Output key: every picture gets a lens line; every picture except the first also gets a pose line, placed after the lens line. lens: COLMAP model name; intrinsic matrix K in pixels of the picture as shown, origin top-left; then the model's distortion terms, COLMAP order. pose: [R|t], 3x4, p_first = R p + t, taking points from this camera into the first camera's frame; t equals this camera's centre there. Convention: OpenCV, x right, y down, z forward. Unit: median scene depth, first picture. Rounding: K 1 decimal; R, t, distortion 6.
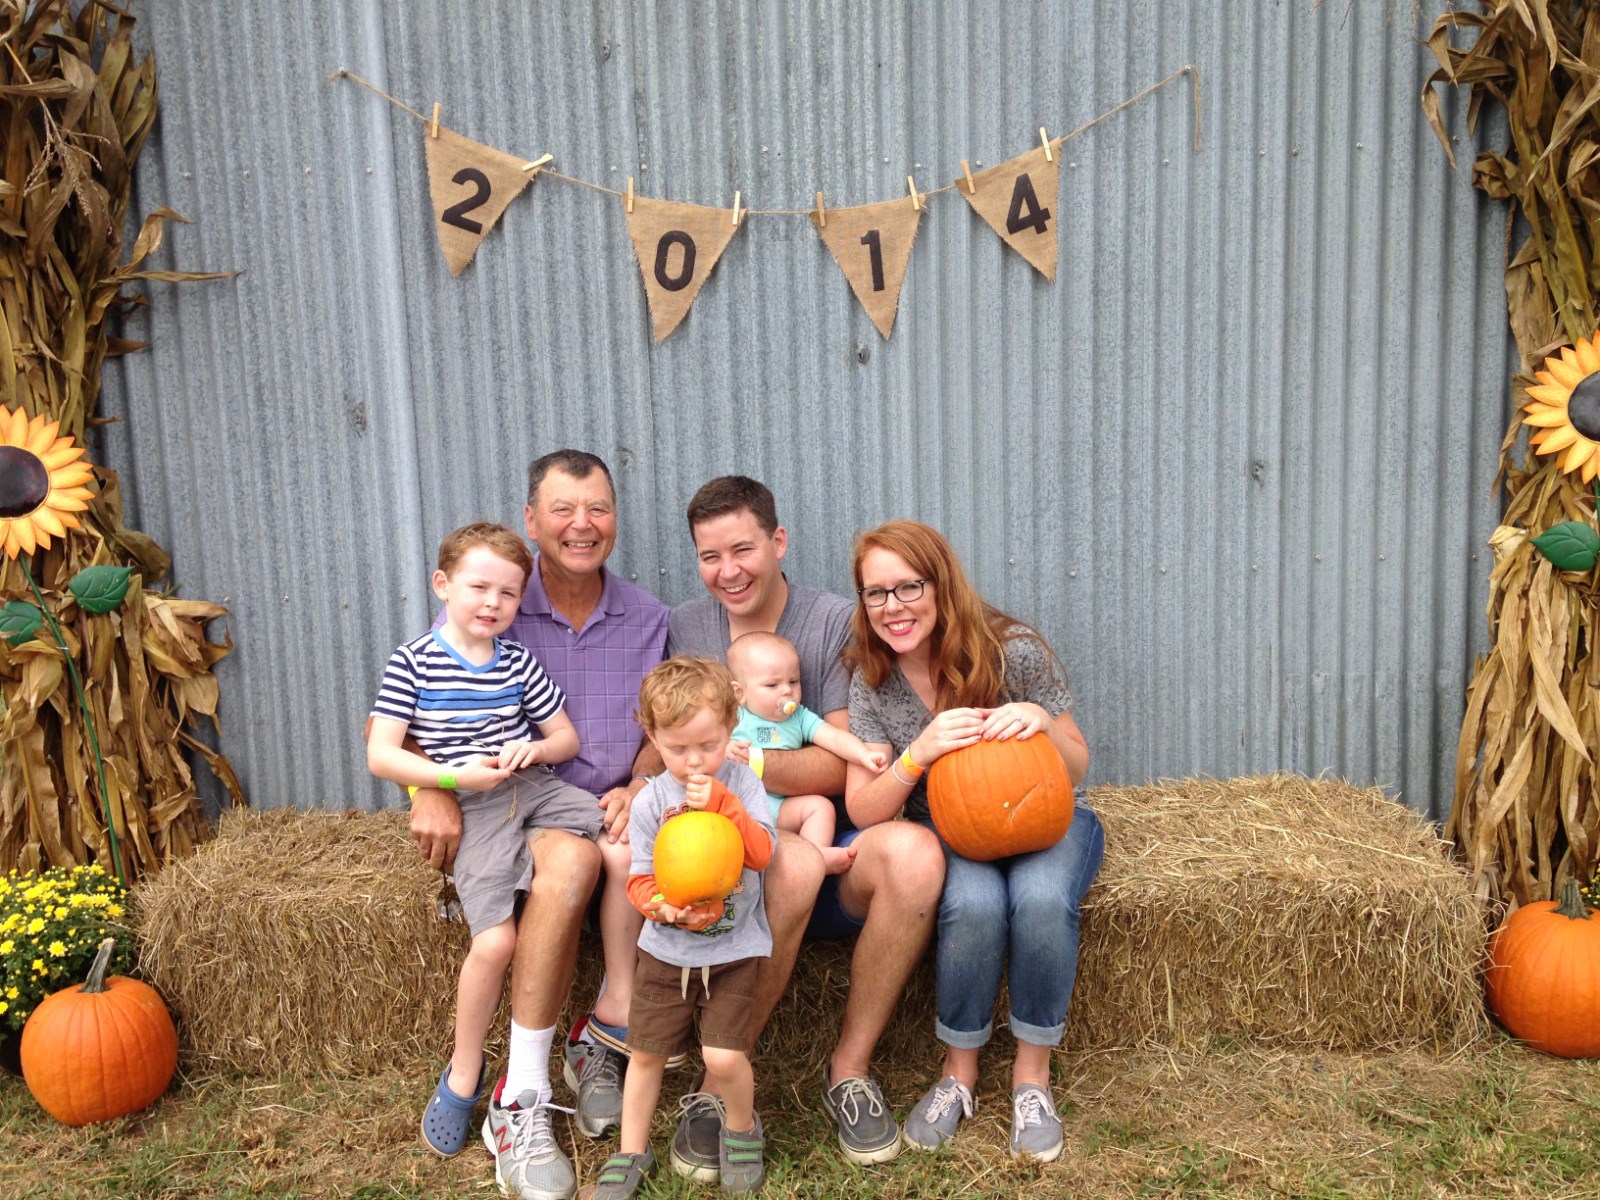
lens RADIAL K [[1514.2, 0, 827.2], [0, 1514.2, 553.7], [0, 0, 1]] dist [0.312392, -0.507423]
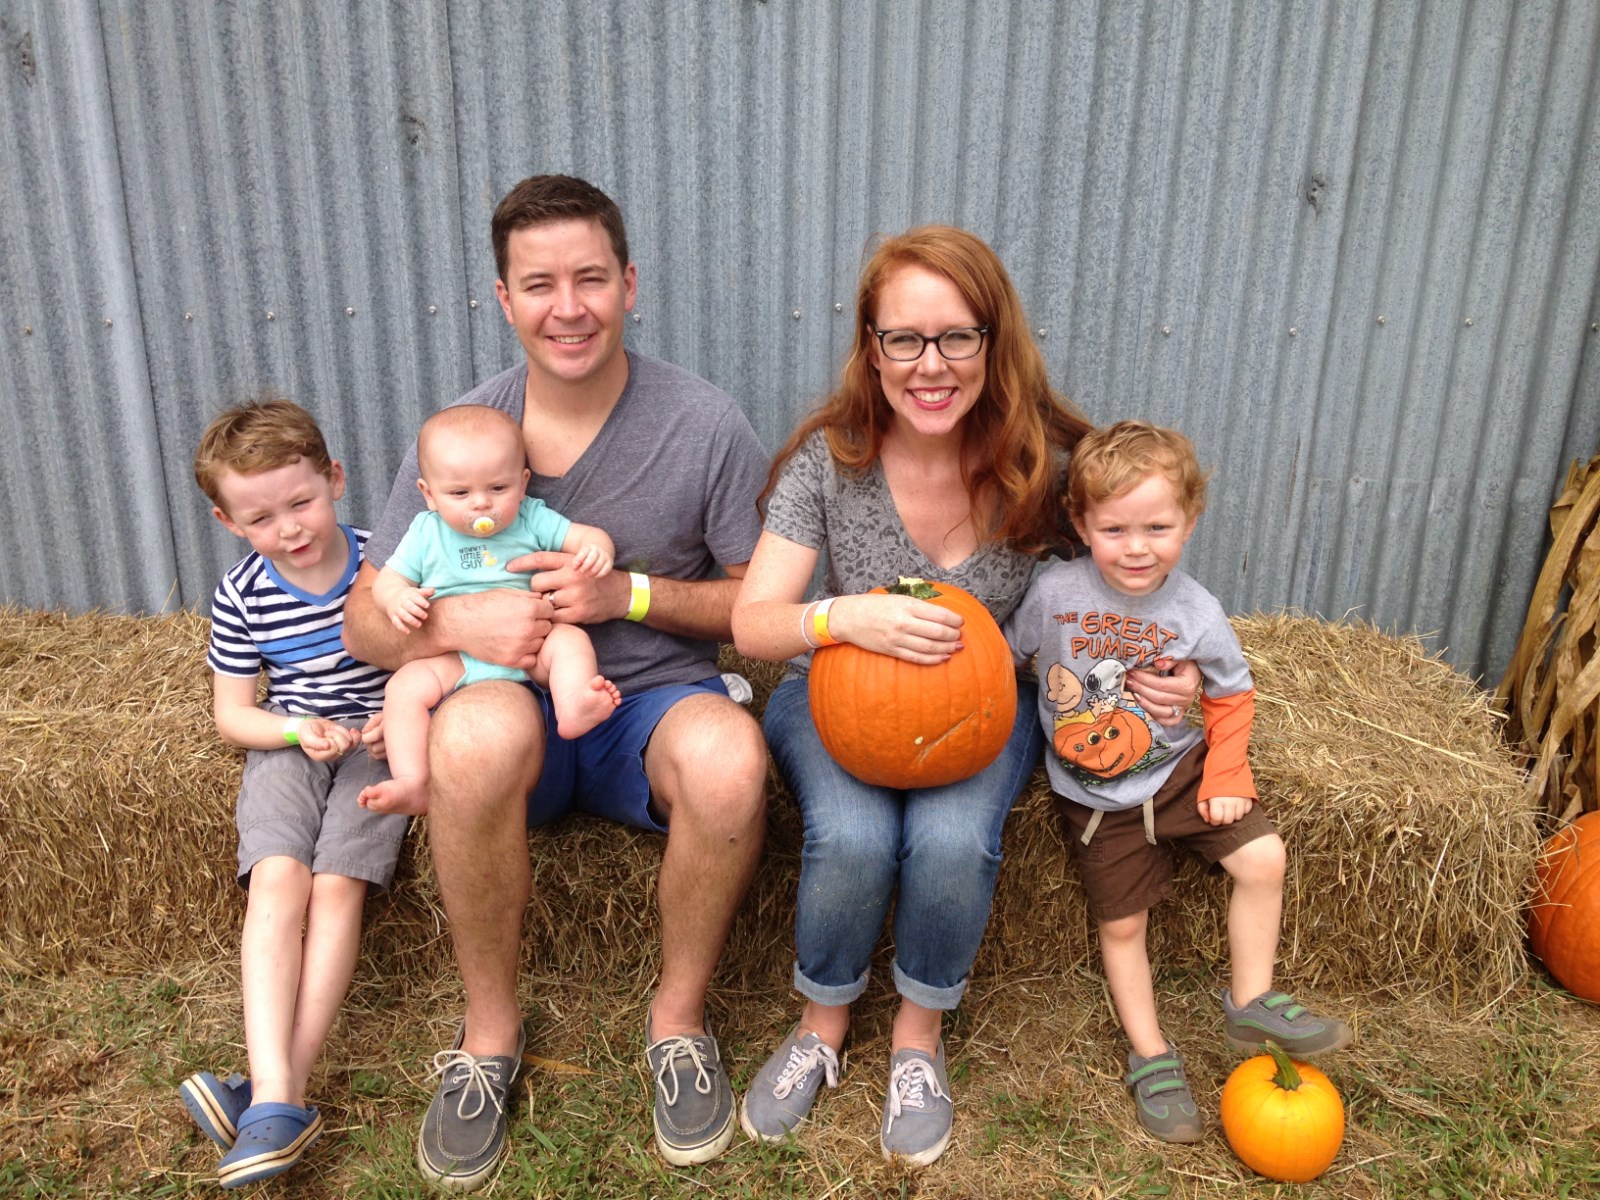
lens RADIAL K [[1486.6, 0, 800.0], [0, 1486.6, 600.0], [0, 0, 1]] dist [0.187084, -0.267786]
pose [[0.999127, 0.041747, -0.001326, 0.055705], [-0.040046, 0.966479, 0.253602, -0.042128], [0.011868, -0.253327, 0.967308, 0.294576]]
